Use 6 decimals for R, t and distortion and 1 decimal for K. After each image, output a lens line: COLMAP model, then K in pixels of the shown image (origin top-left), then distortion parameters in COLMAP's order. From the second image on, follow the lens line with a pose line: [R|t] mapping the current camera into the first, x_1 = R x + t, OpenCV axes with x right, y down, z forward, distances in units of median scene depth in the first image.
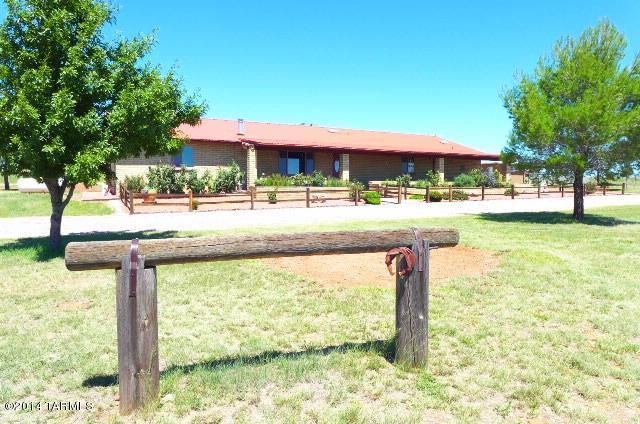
lens RADIAL K [[448.5, 0, 320.8], [0, 448.5, 210.8], [0, 0, 1]] dist [-0.043153, 0.015660]
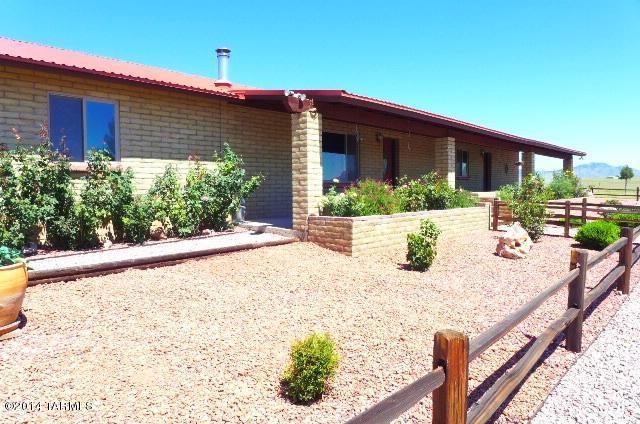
lens RADIAL K [[448.5, 0, 318.7], [0, 448.5, 212.7], [0, 0, 1]] dist [-0.043153, 0.015660]
pose [[0.950682, -0.030244, 0.308688, -0.255561], [0.030133, 0.999533, 0.005129, -0.057691], [-0.308699, 0.004425, 0.951150, 0.649566]]
